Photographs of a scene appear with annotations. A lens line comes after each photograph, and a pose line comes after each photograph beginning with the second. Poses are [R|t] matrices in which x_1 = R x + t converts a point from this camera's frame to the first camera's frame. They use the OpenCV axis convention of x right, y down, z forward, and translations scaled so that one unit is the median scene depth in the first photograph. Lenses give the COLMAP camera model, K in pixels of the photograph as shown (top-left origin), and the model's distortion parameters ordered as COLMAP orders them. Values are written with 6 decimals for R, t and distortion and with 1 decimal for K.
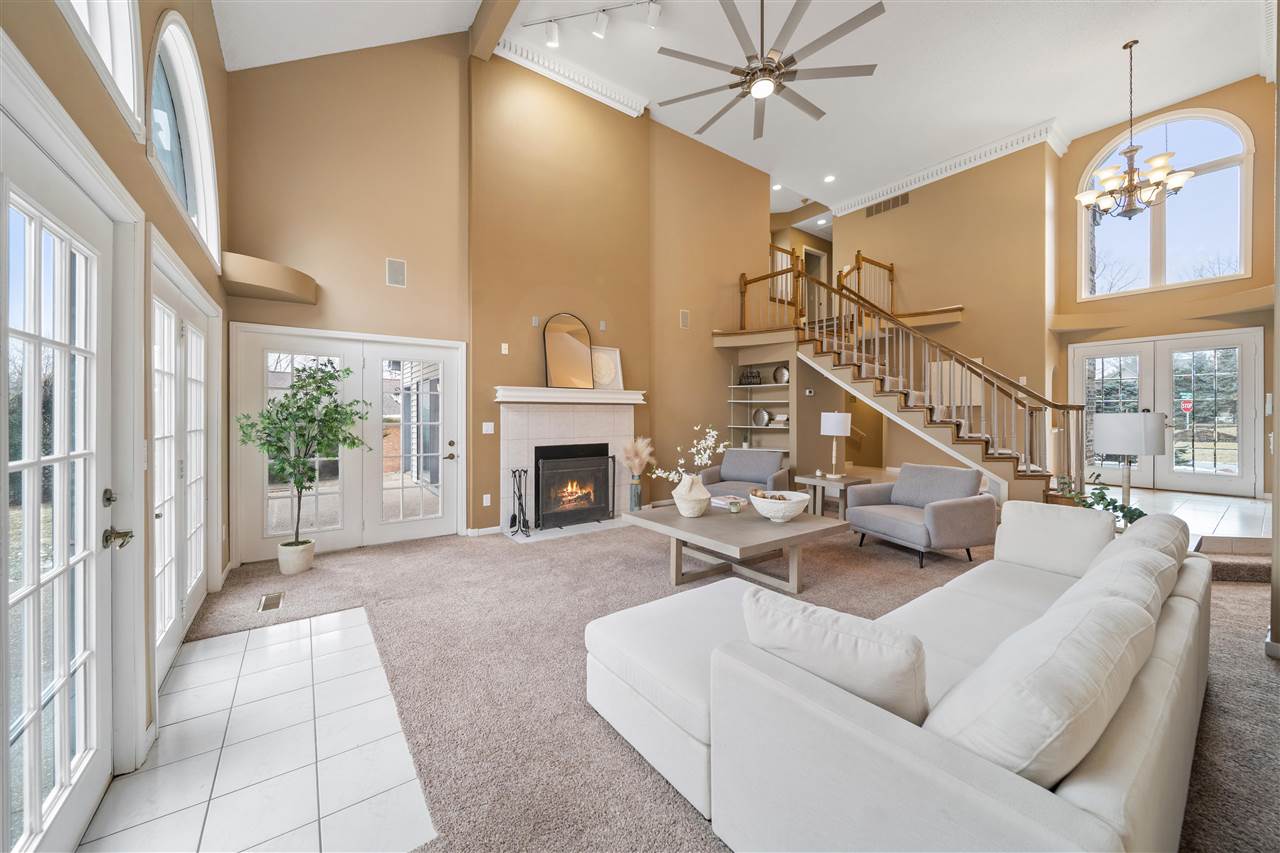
lens RADIAL K [[461.3, 0, 623.0], [0, 461.3, 410.3], [0, 0, 1]] dist [0.000139, -0.000077]
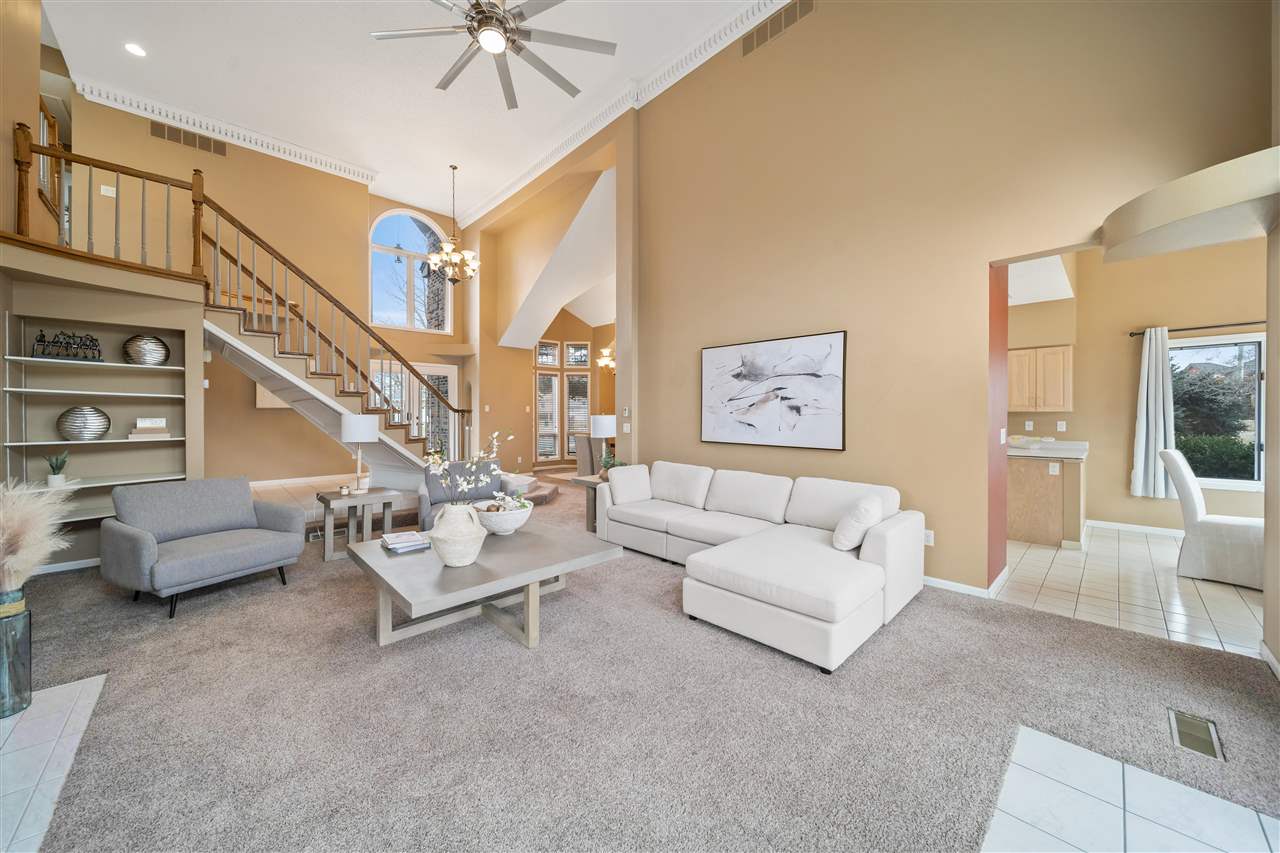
lens RADIAL K [[452.7, 0, 635.0], [0, 452.7, 415.3], [0, 0, 1]] dist [-0.002009, -0.000308]
pose [[-0.150773, 0.005665, 0.988552, -0.382149], [-0.004829, 0.999967, -0.006467, 0.007966], [-0.988557, -0.005748, -0.150740, 0.579036]]
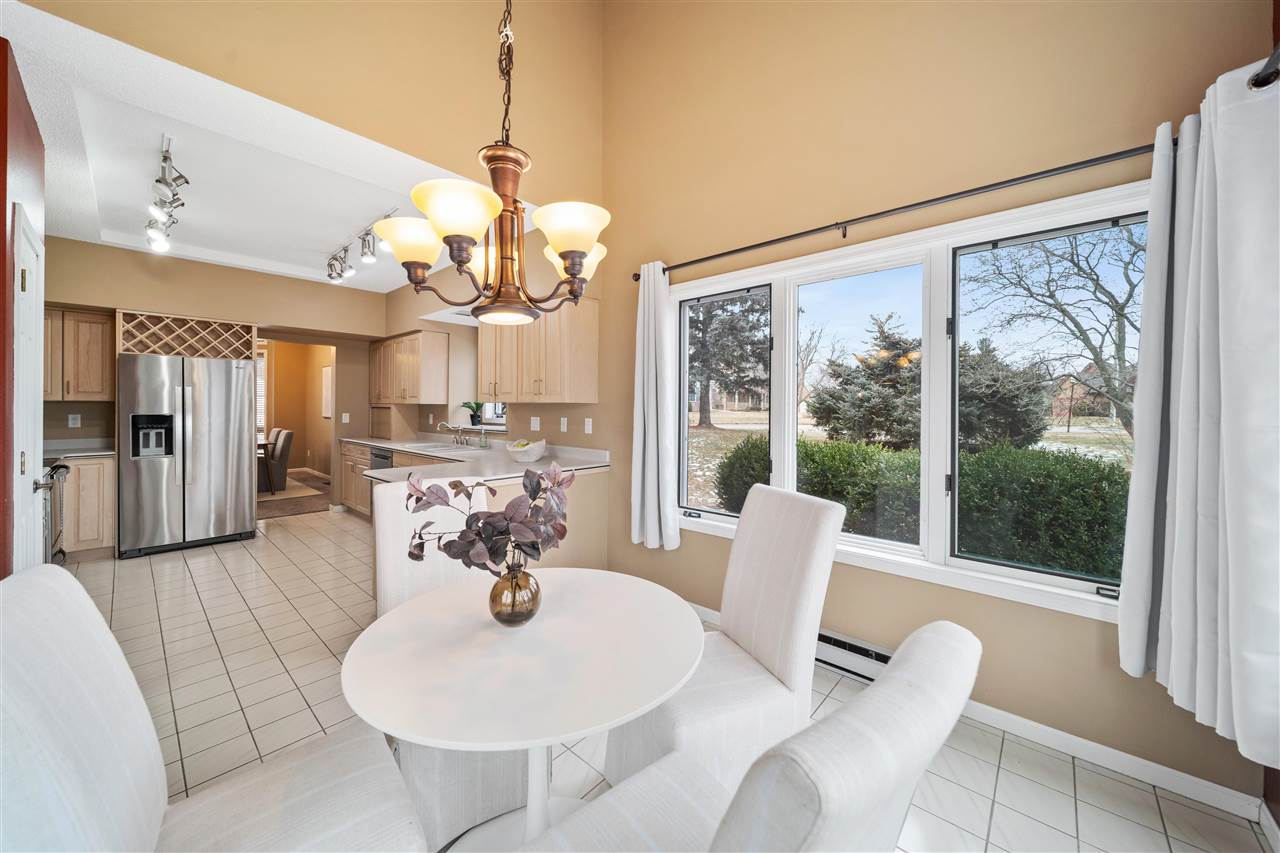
lens RADIAL K [[461.3, 0, 623.0], [0, 461.3, 410.3], [0, 0, 1]] dist [0.000139, -0.000077]
pose [[-0.213660, -0.002244, 0.976906, -0.191181], [-0.010753, 0.999942, -0.000055, -0.001161], [-0.976849, -0.010517, -0.213671, -0.382562]]
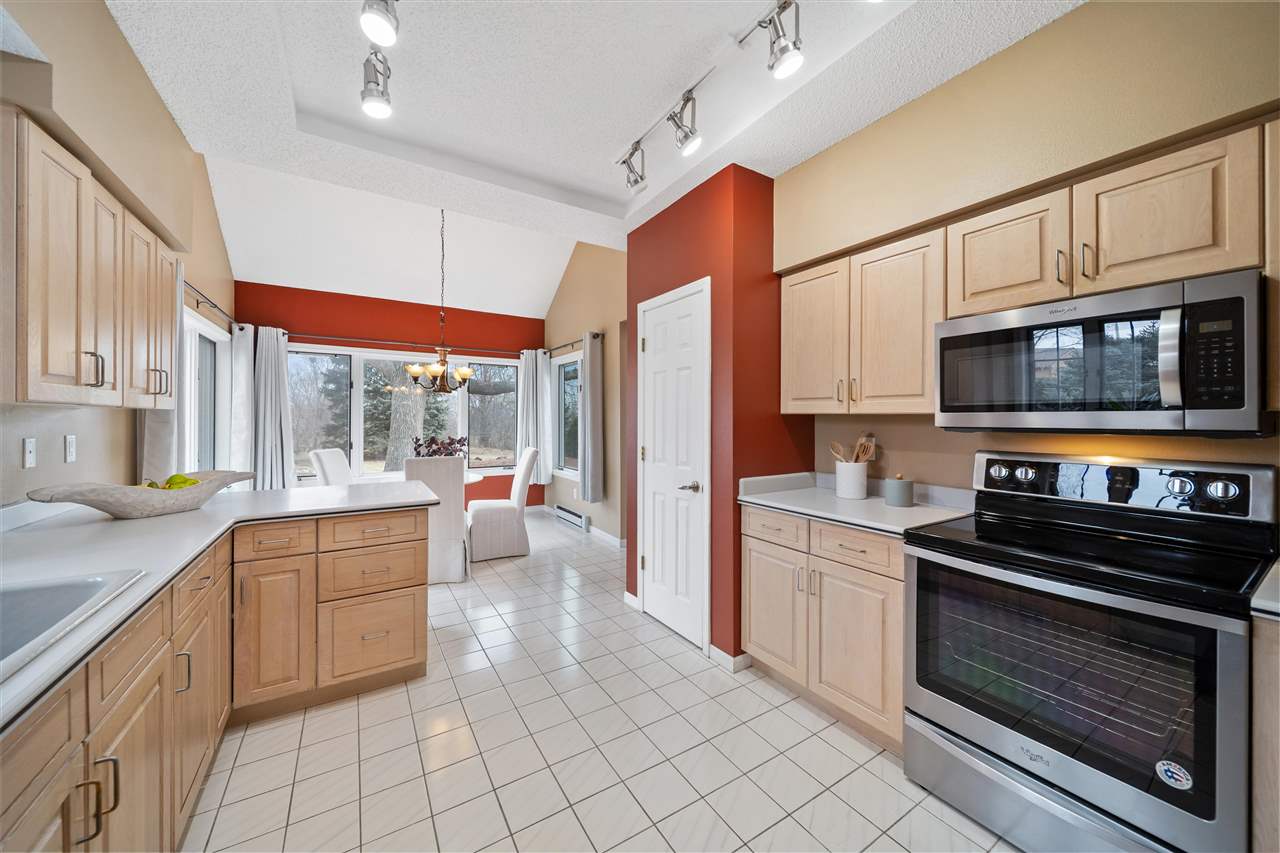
lens RADIAL K [[449.6, 0, 637.2], [0, 449.6, 418.1], [0, 0, 1]] dist [0.001507, 0.000074]
pose [[-0.040724, 0.001268, -0.999170, 0.759438], [0.004319, 0.999990, 0.001093, -0.001721], [0.999161, -0.004271, -0.040729, -0.019269]]
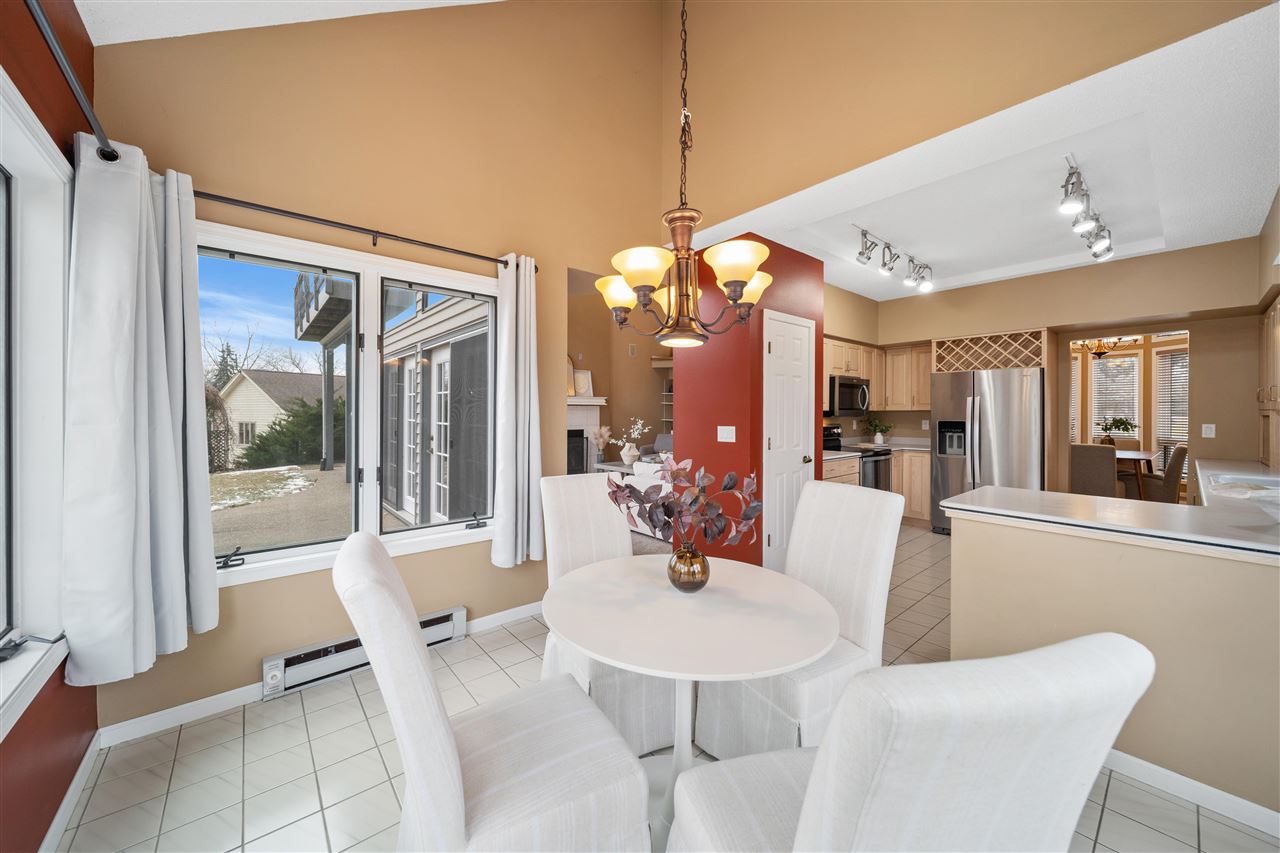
lens RADIAL K [[461.3, 0, 623.0], [0, 461.3, 410.3], [0, 0, 1]] dist [0.000139, -0.000077]
pose [[0.996624, 0.007454, 0.081764, -0.028038], [-0.007990, 0.999949, 0.006226, -0.007006], [-0.081713, -0.006858, 0.996632, -0.640750]]
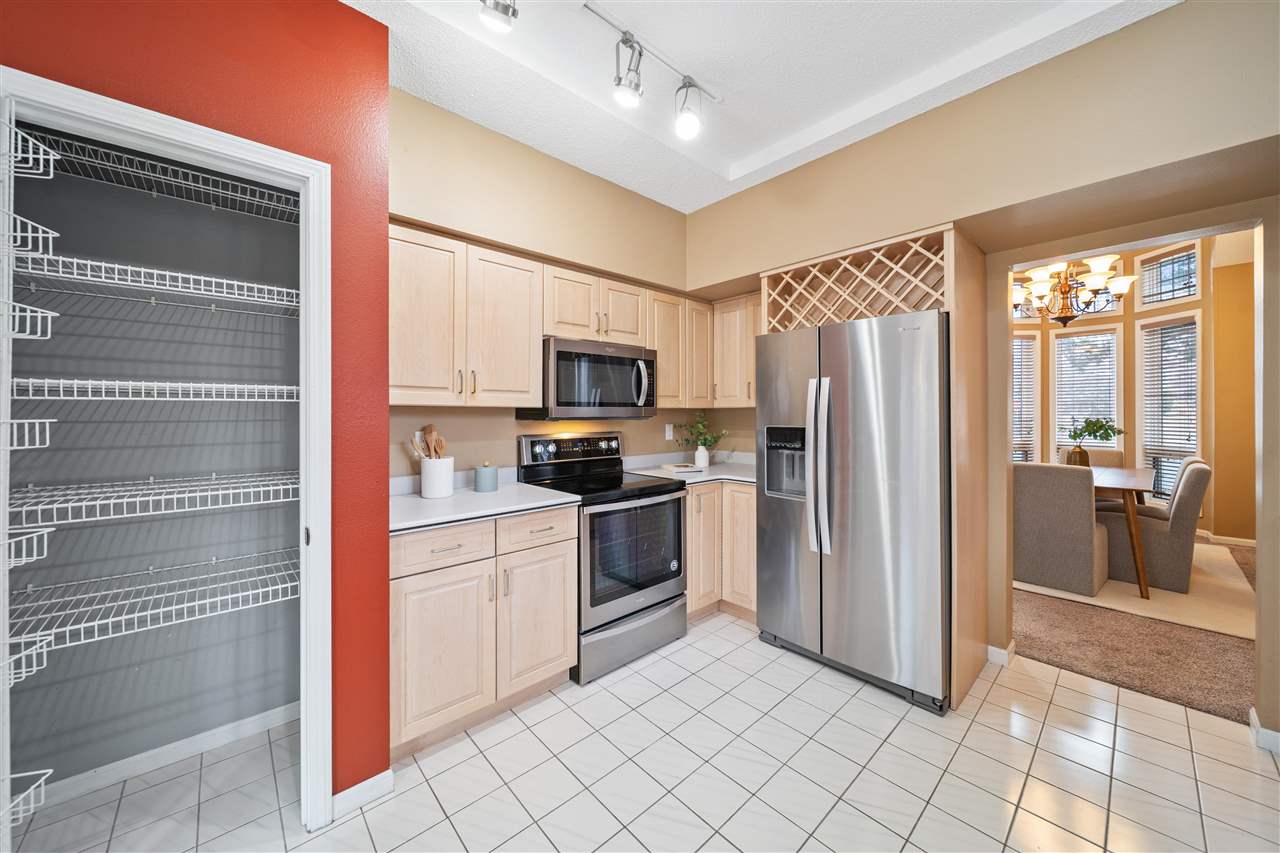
lens RADIAL K [[461.3, 0, 623.0], [0, 461.3, 410.3], [0, 0, 1]] dist [0.000139, -0.000077]
pose [[0.992814, 0.004021, 0.119600, 0.451057], [-0.004166, 0.999991, 0.000960, -0.001794], [-0.119595, -0.001451, 0.992822, -0.246760]]
